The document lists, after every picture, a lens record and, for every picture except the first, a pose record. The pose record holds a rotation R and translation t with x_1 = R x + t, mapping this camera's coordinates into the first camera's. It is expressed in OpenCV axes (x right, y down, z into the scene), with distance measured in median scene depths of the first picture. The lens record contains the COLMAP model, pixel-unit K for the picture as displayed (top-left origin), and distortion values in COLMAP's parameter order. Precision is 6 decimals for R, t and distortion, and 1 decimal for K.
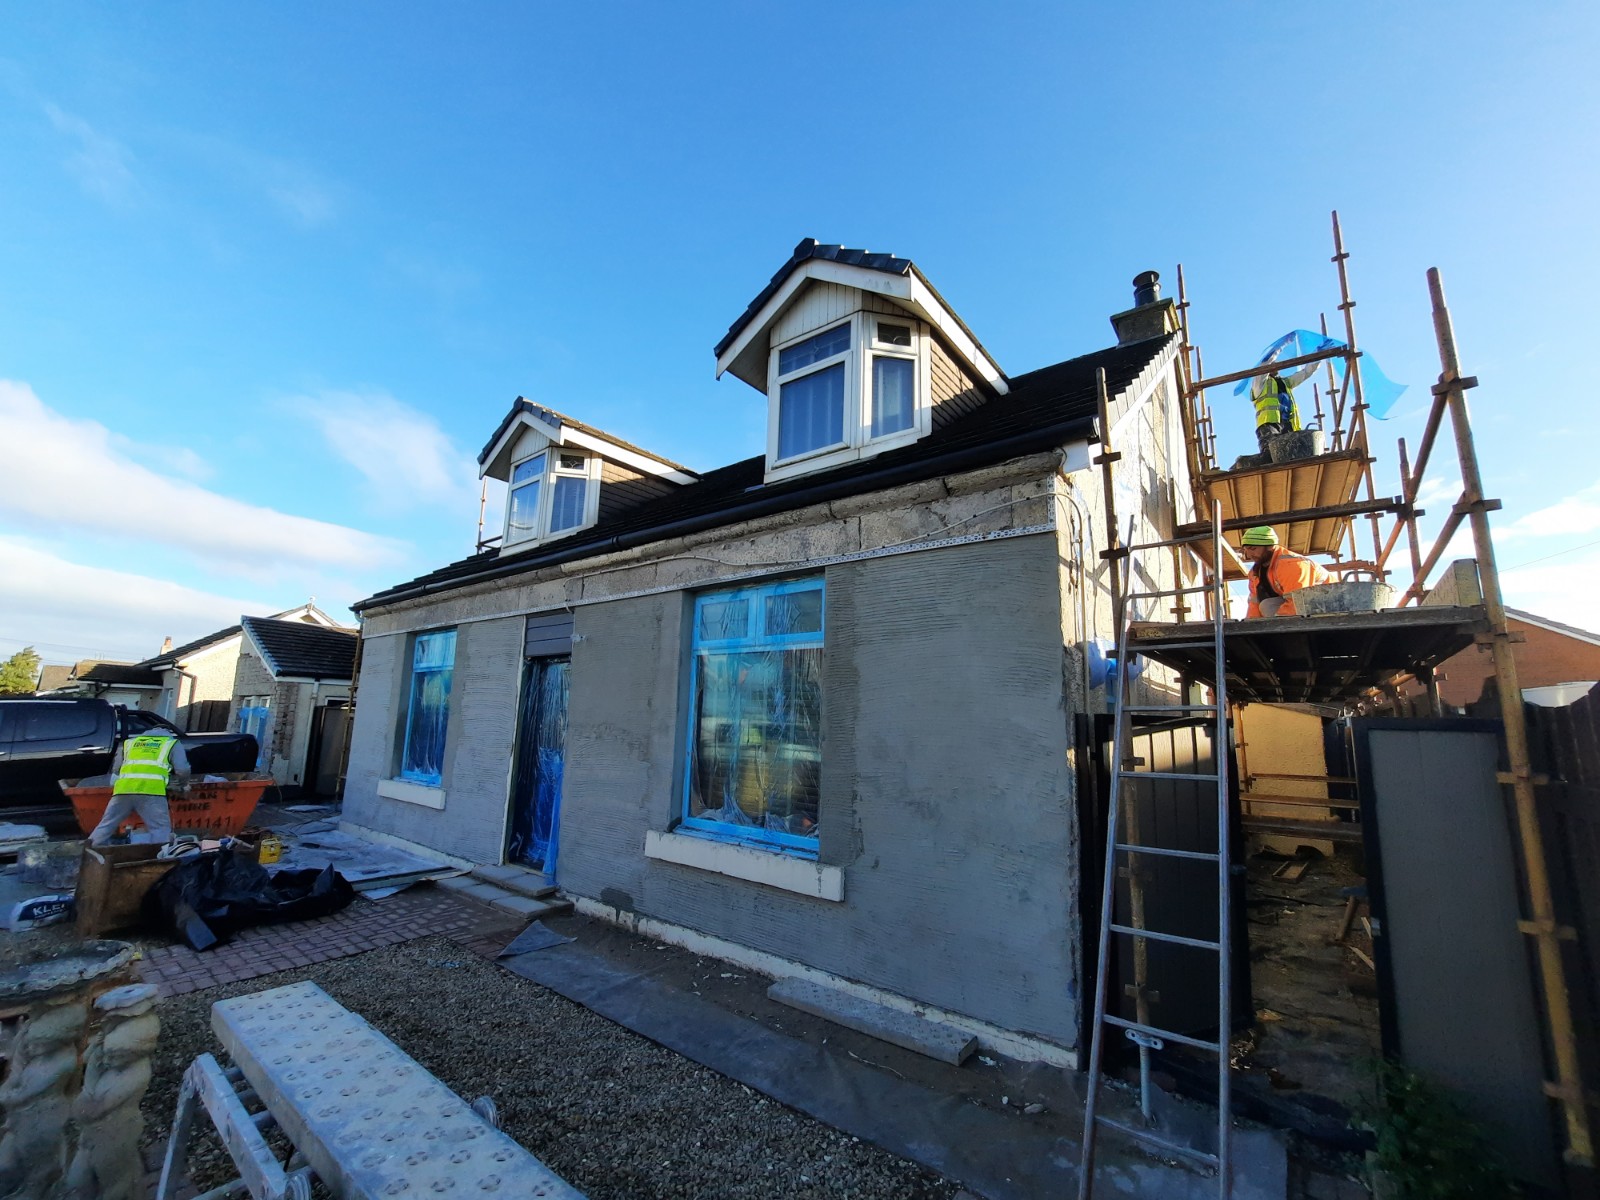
lens RADIAL K [[633.5, 0, 803.6], [0, 633.5, 612.3], [0, 0, 1]] dist [-0.020650, 0.000559]
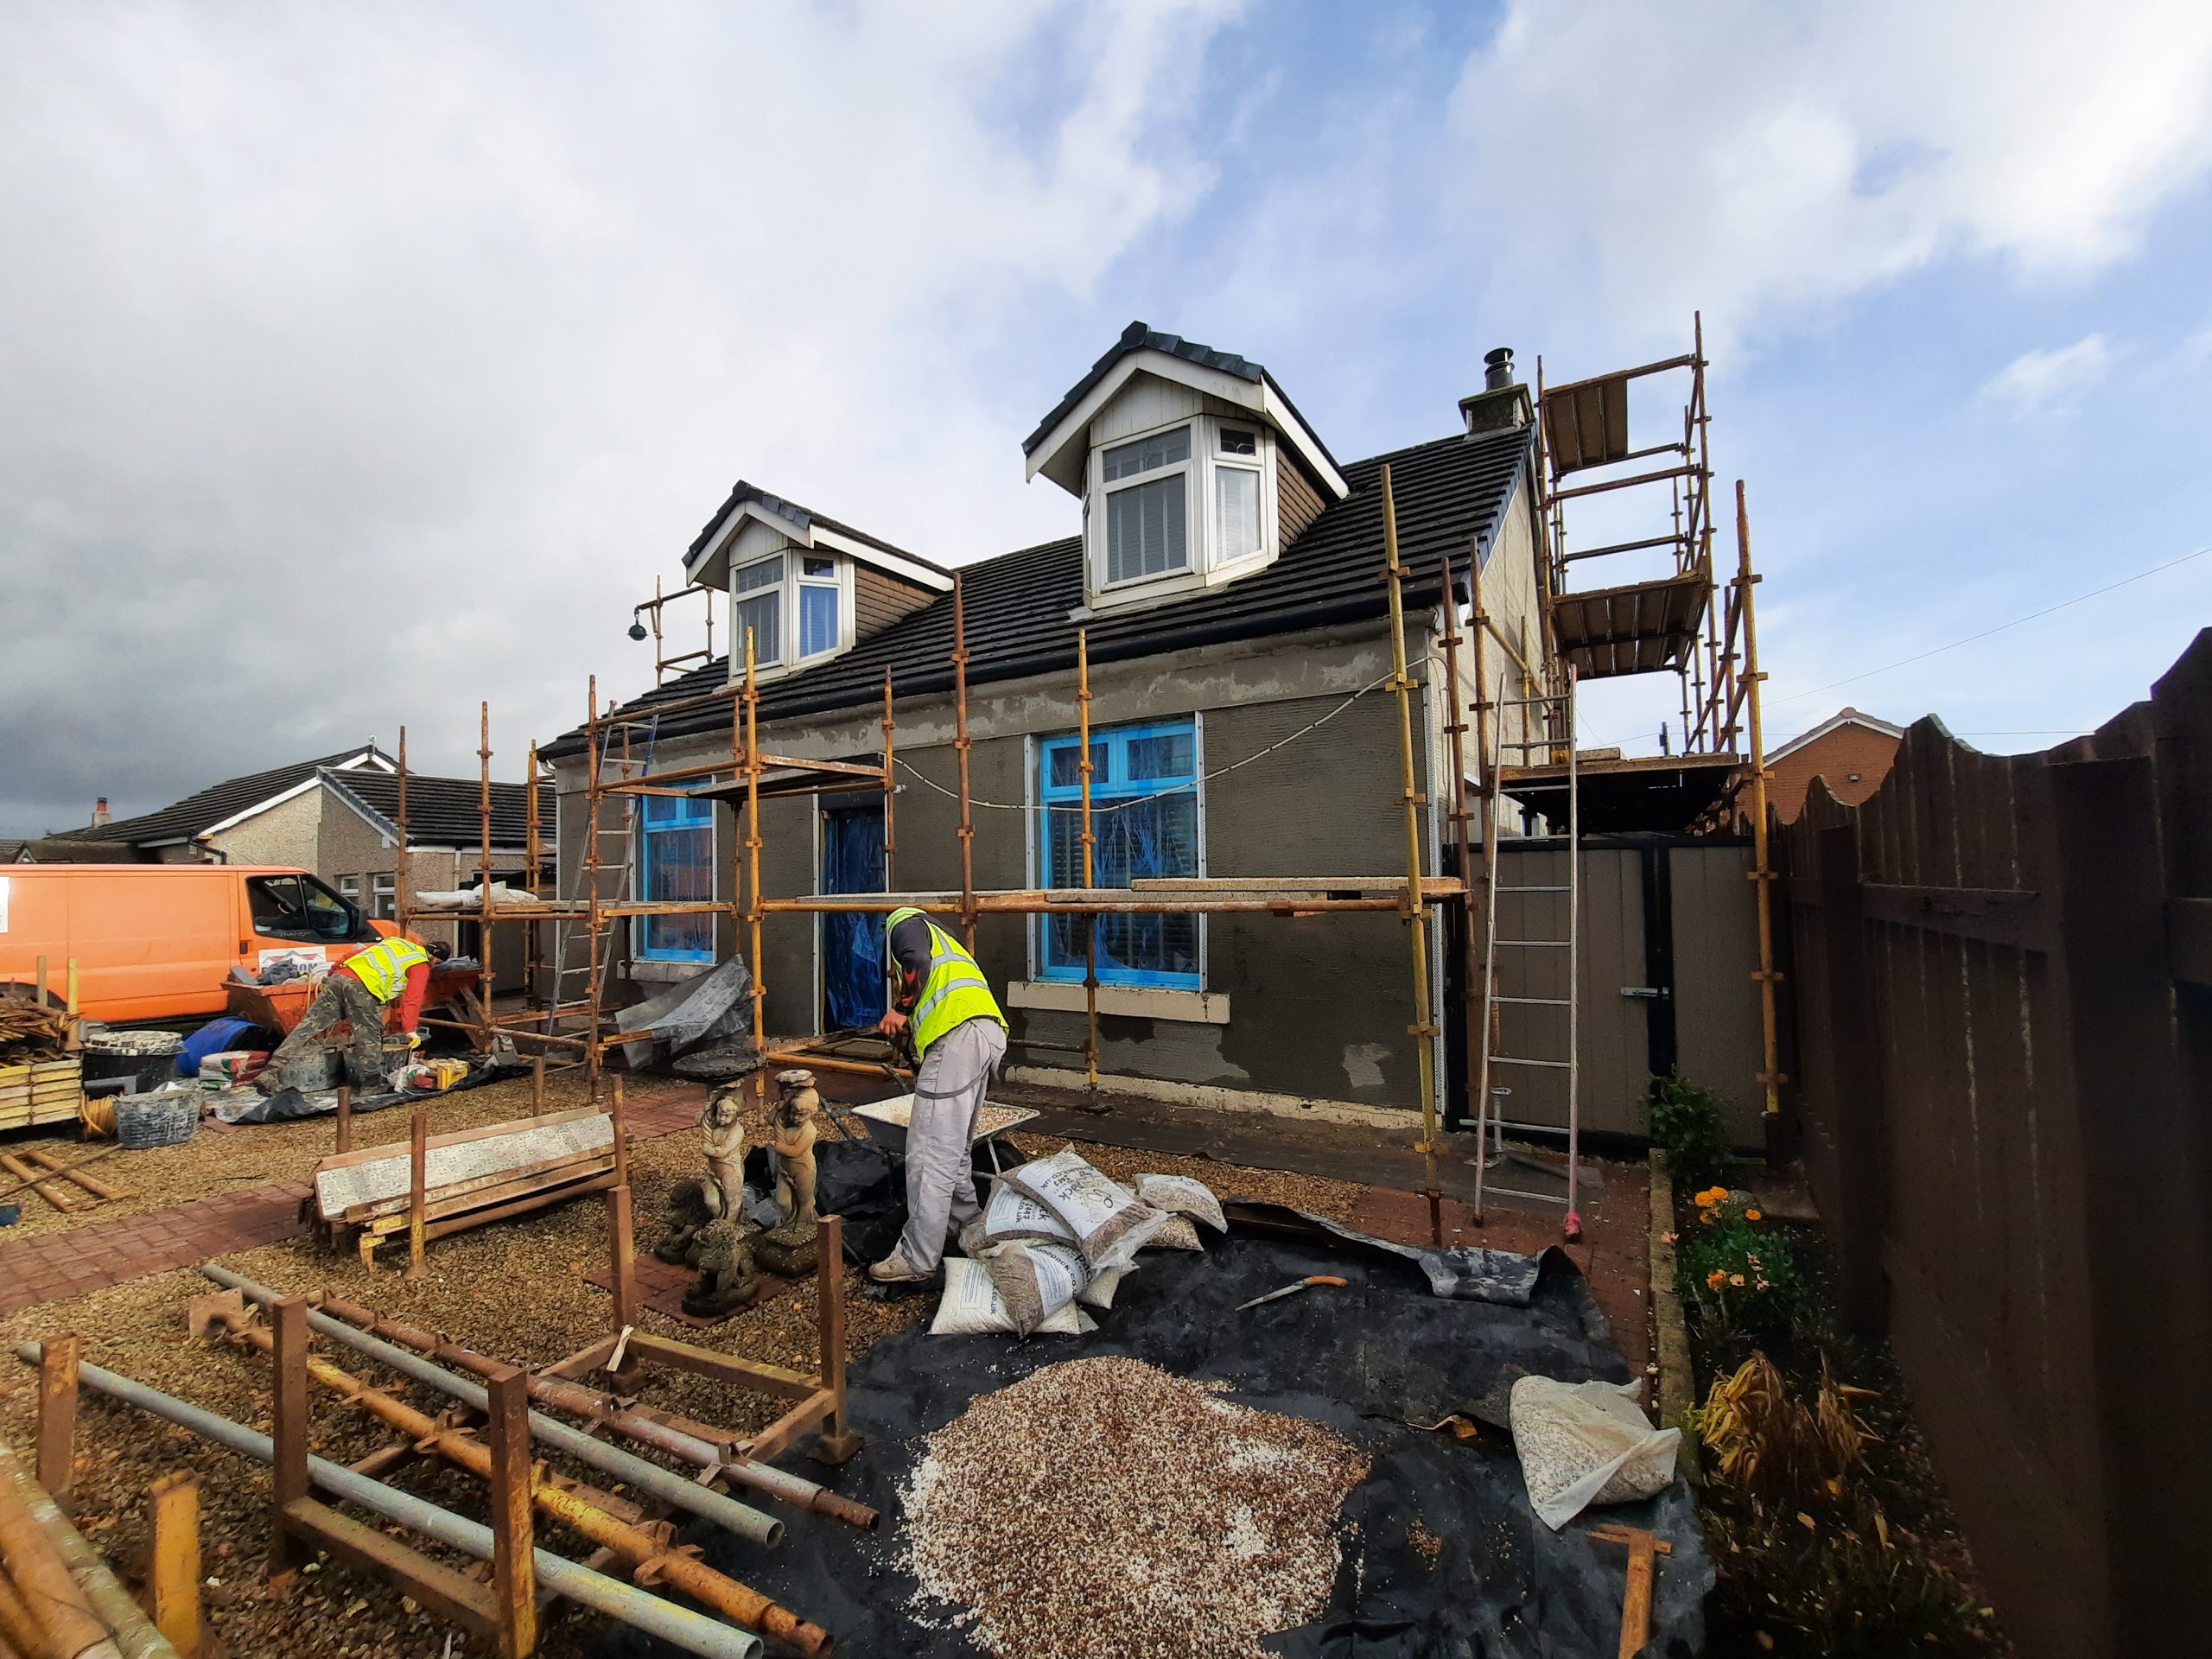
lens RADIAL K [[875.8, 0, 1108.8], [0, 875.8, 843.6], [0, 0, 1]] dist [-0.020650, 0.000559]
pose [[0.993780, -0.037802, 0.104746, -0.195323], [0.023981, 0.991198, 0.130198, -0.036676], [-0.108746, -0.126876, 0.985940, -0.289750]]
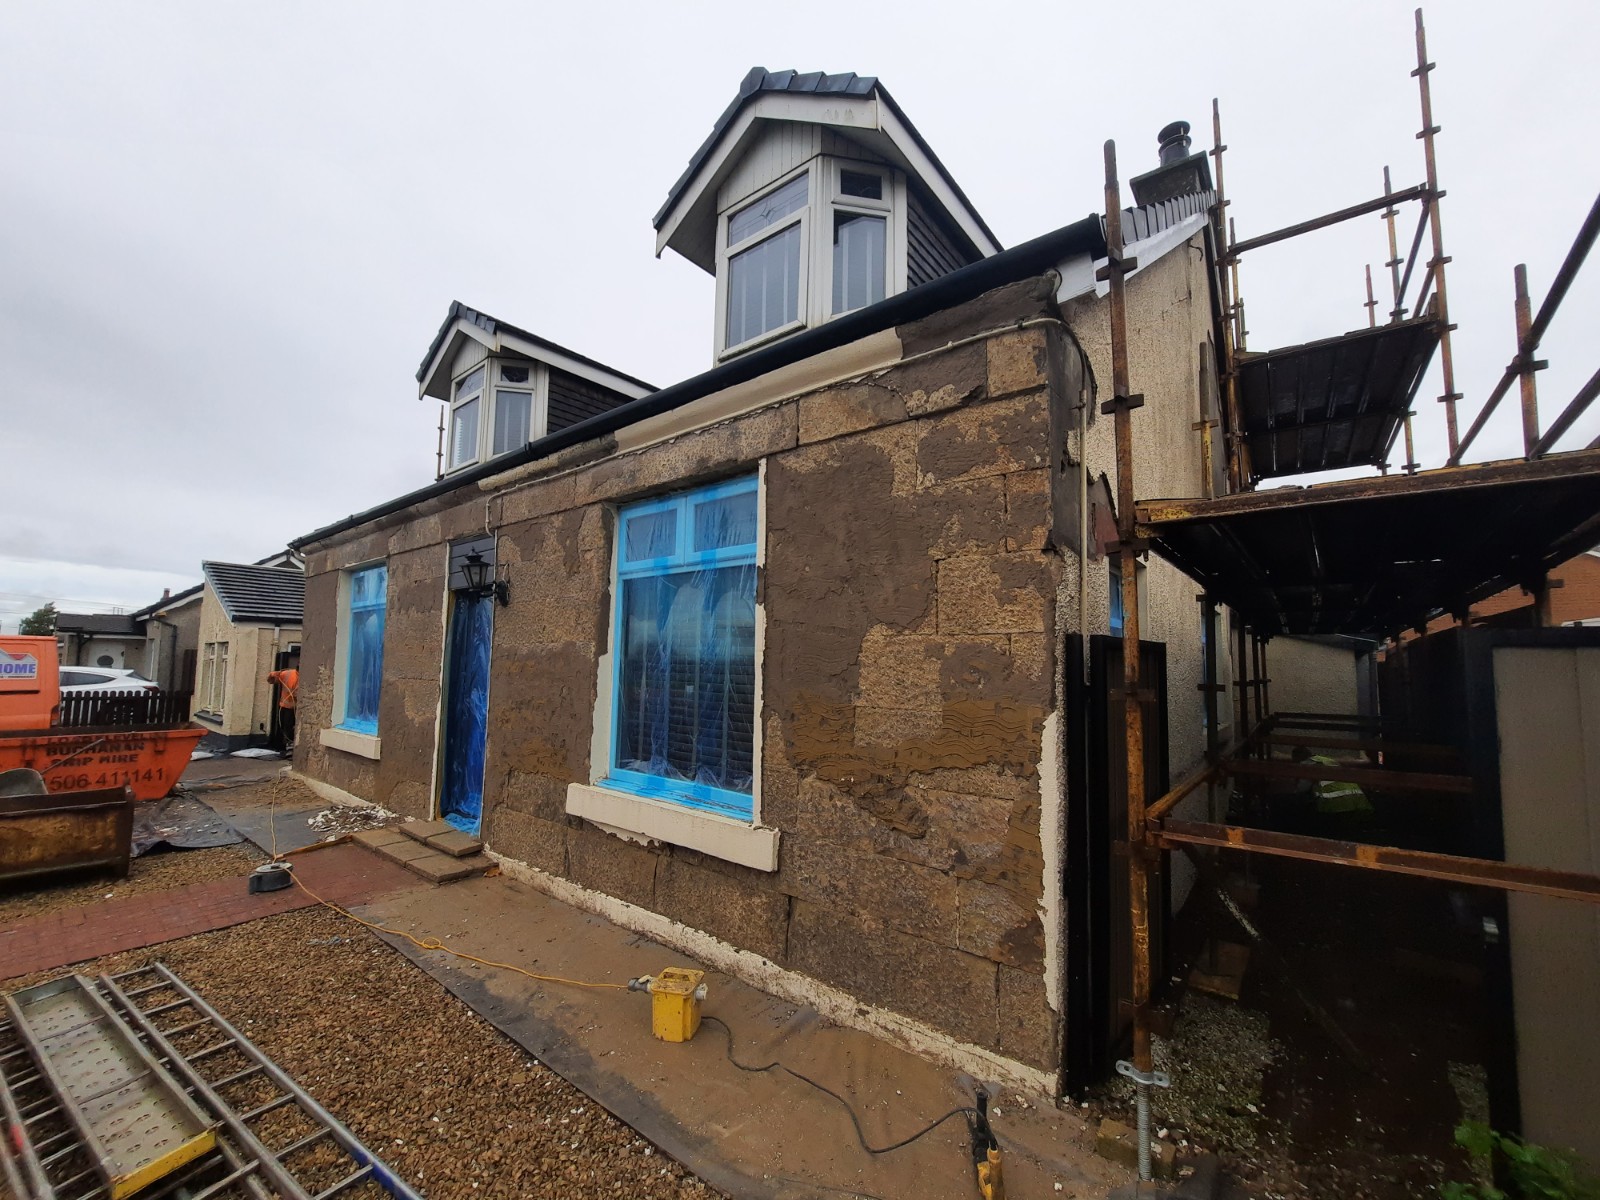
lens RADIAL K [[633.5, 0, 805.7], [0, 633.5, 612.9], [0, 0, 1]] dist [-0.020650, 0.000559]
pose [[0.999818, -0.012030, -0.014833, 0.077905], [0.013265, 0.996191, 0.086187, 0.038553], [0.013739, -0.086368, 0.996169, 0.146345]]
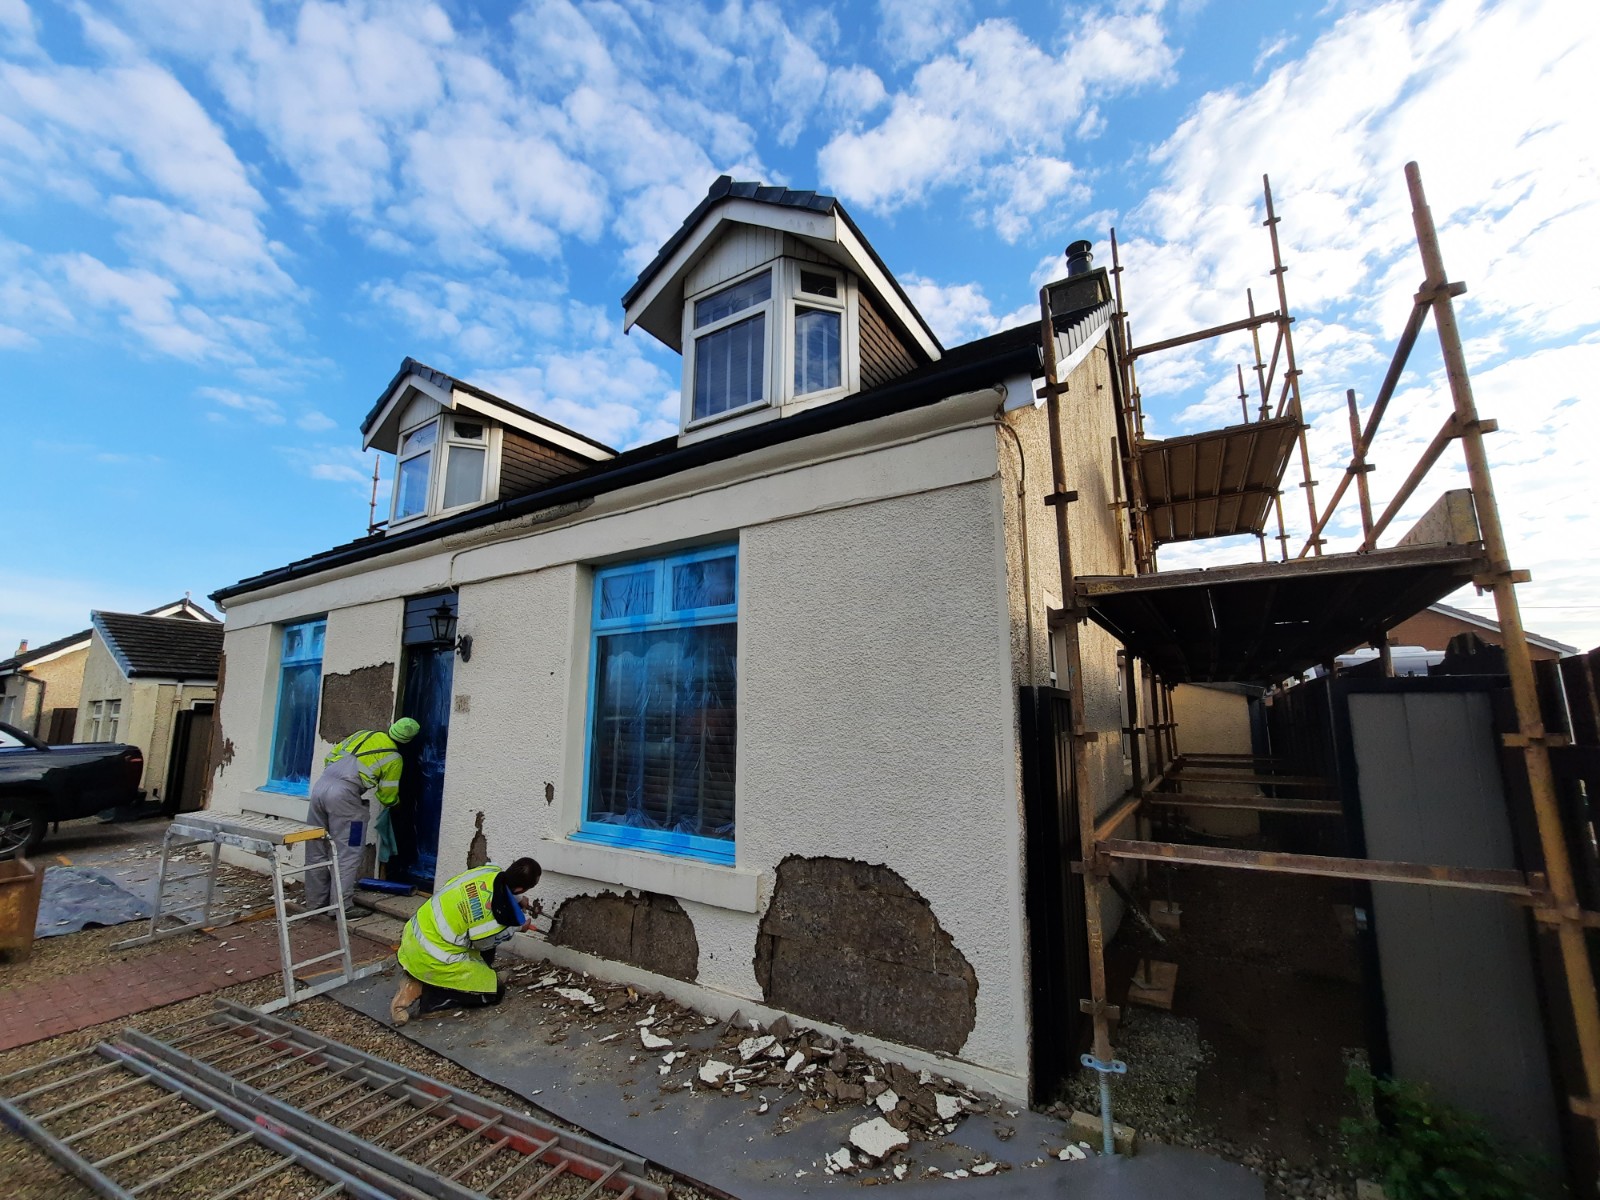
lens RADIAL K [[633.5, 0, 805.3], [0, 633.5, 612.4], [0, 0, 1]] dist [-0.020650, 0.000559]
pose [[0.995124, -0.010129, 0.098109, 0.030223], [0.009487, 0.999930, 0.007007, 0.028218], [-0.098173, -0.006042, 0.995151, 0.091492]]
